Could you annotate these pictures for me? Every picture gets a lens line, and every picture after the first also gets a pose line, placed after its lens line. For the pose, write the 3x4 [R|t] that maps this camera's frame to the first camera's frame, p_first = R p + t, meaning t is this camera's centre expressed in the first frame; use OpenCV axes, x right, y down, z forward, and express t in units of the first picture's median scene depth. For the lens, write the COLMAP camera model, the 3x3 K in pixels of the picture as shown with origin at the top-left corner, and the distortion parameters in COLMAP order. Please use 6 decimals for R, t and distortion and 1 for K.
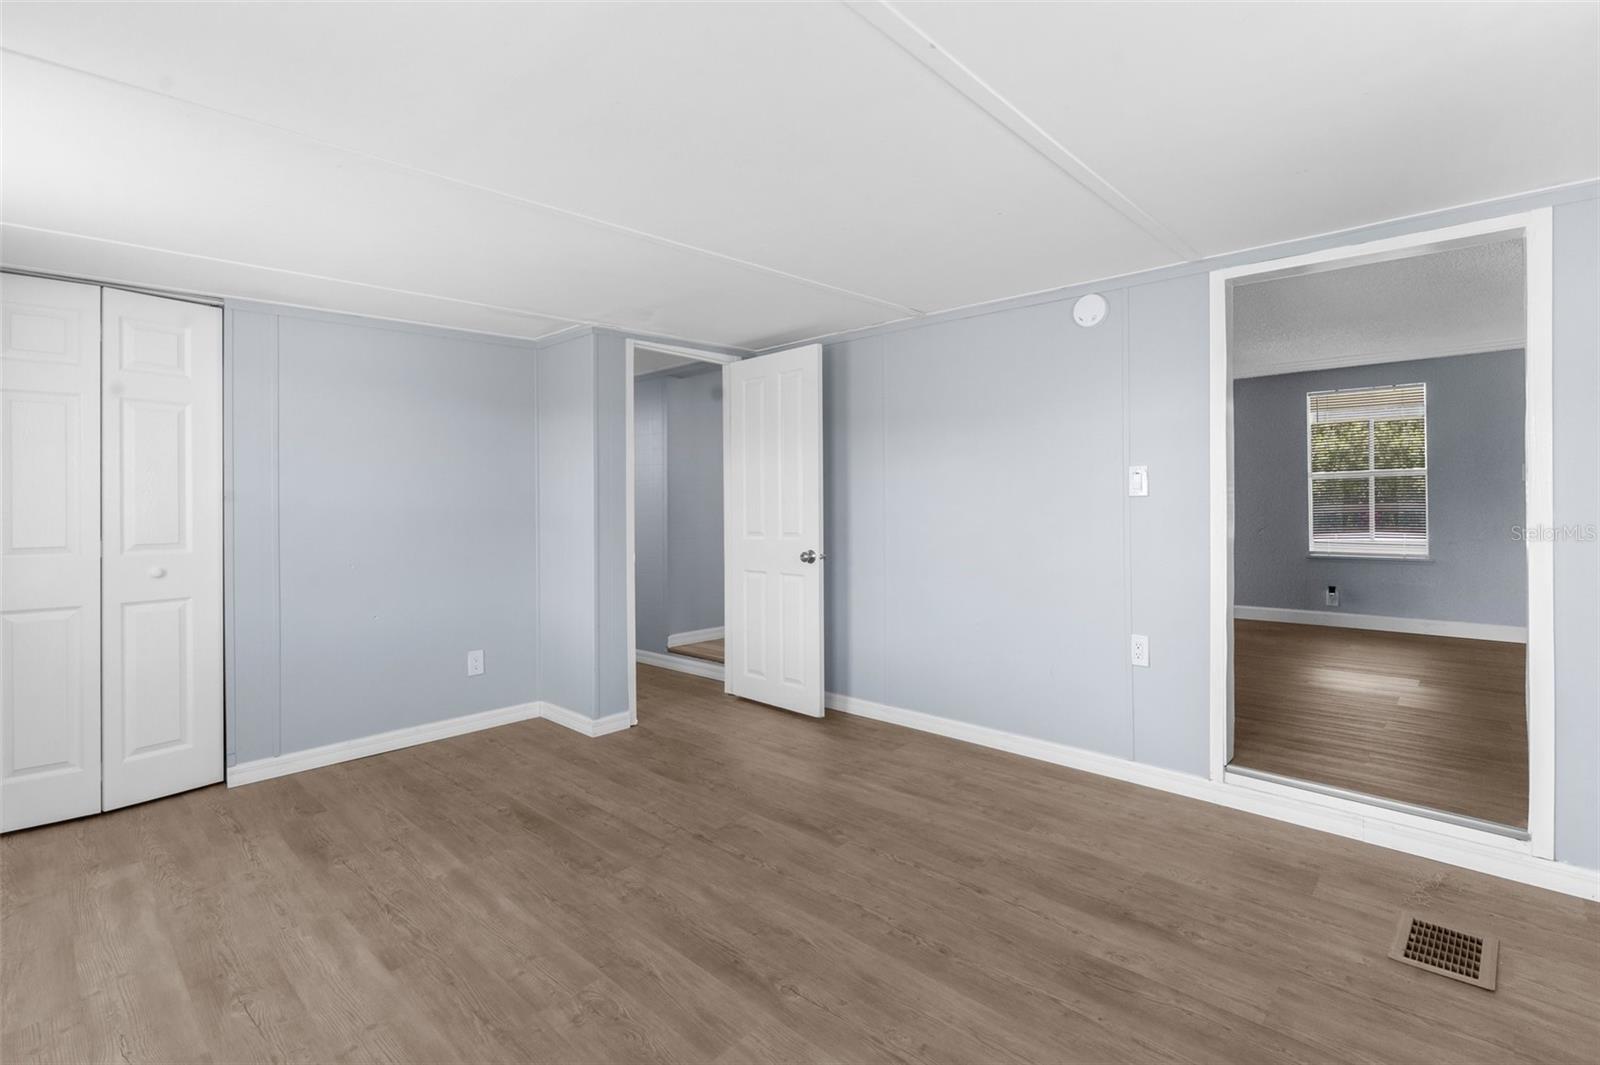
lens RADIAL K [[728.0, 0, 784.1], [0, 728.0, 506.2], [0, 0, 1]] dist [-0.005902, 0.002647]
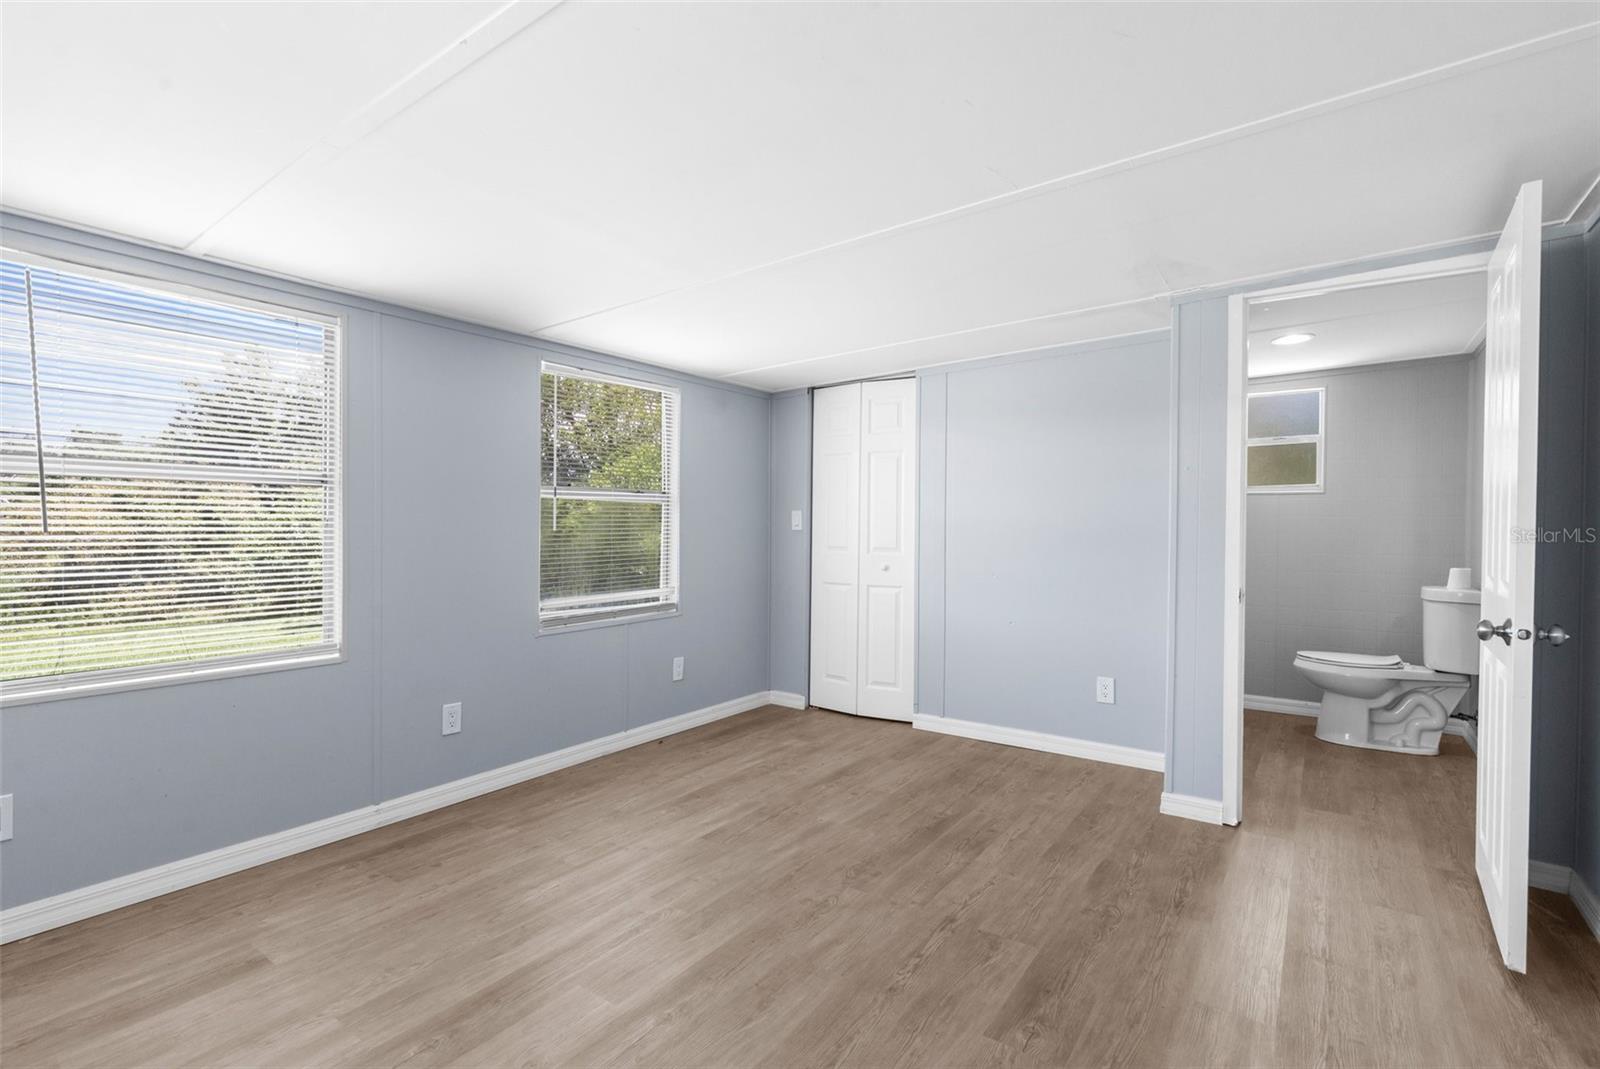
lens RADIAL K [[728.0, 0, 802.5], [0, 728.0, 532.7], [0, 0, 1]] dist [-0.005902, 0.002647]
pose [[0.153019, 0.016932, -0.988078, 0.605970], [-0.008068, 0.999841, 0.015884, -0.000826], [0.988190, 0.005542, 0.153131, 0.633485]]
